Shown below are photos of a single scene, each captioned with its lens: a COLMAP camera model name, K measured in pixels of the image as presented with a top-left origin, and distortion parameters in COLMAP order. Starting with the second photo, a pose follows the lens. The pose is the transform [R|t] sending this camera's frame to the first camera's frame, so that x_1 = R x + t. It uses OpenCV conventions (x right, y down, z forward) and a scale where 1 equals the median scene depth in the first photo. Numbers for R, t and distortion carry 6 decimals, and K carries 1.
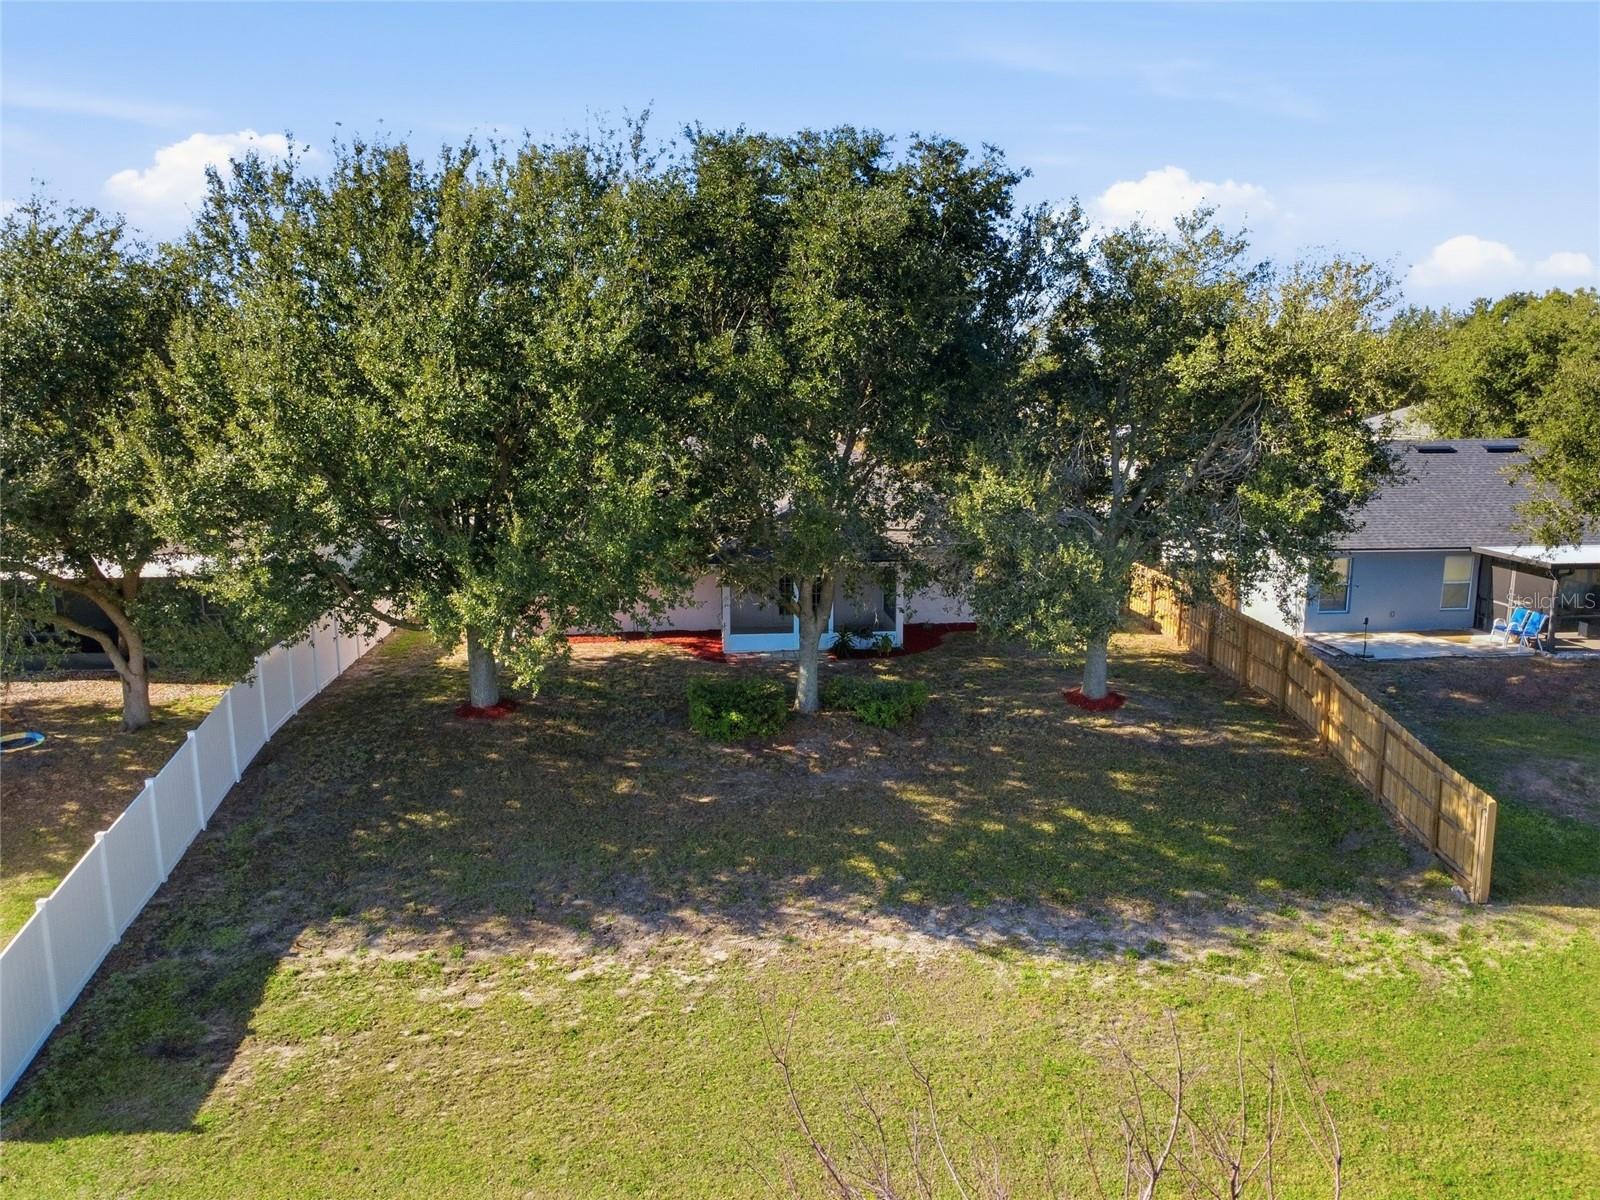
lens RADIAL K [[1127.8, 0, 800.6], [0, 1127.8, 598.0], [0, 0, 1]] dist [-0.000312, 0.000062]
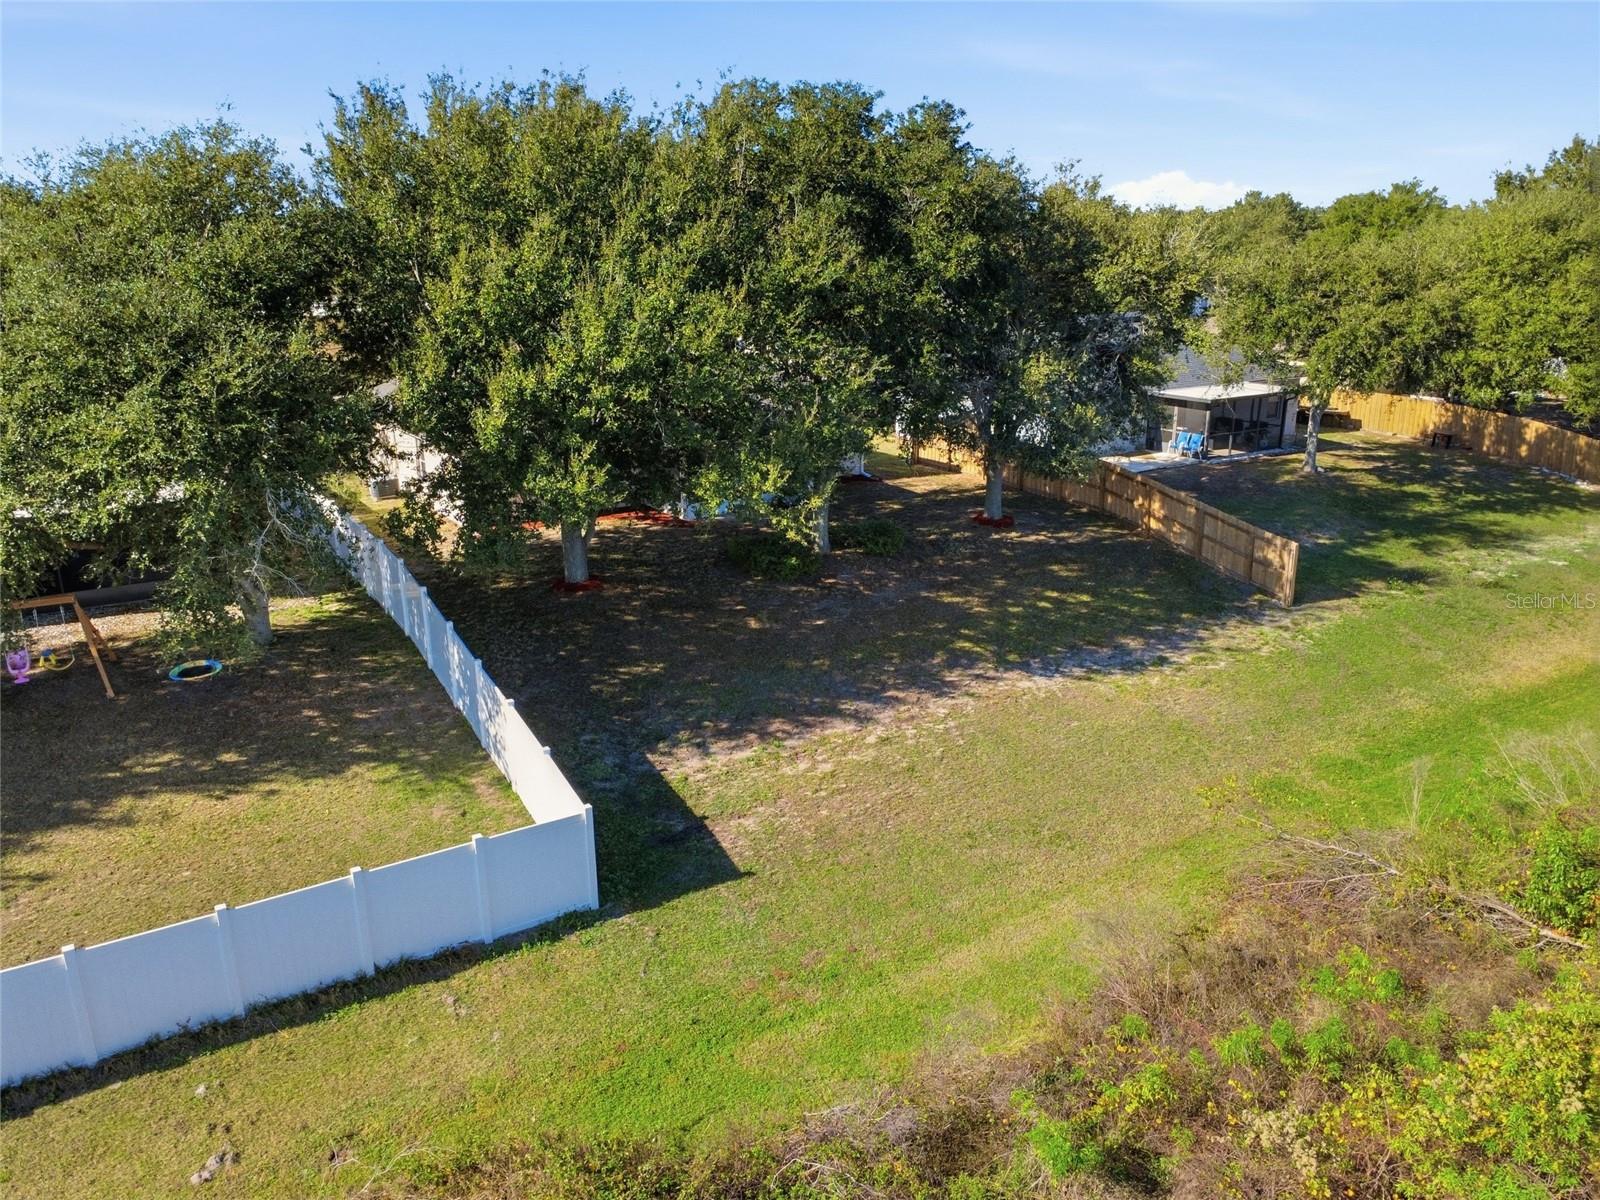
lens RADIAL K [[1127.8, 0, 800.6], [0, 1127.8, 601.1], [0, 0, 1]] dist [-0.000312, 0.000062]
pose [[0.893001, -0.138457, 0.428228, -0.674199], [0.088271, 0.986904, 0.135016, -0.023212], [-0.441314, -0.082769, 0.893527, -0.148494]]
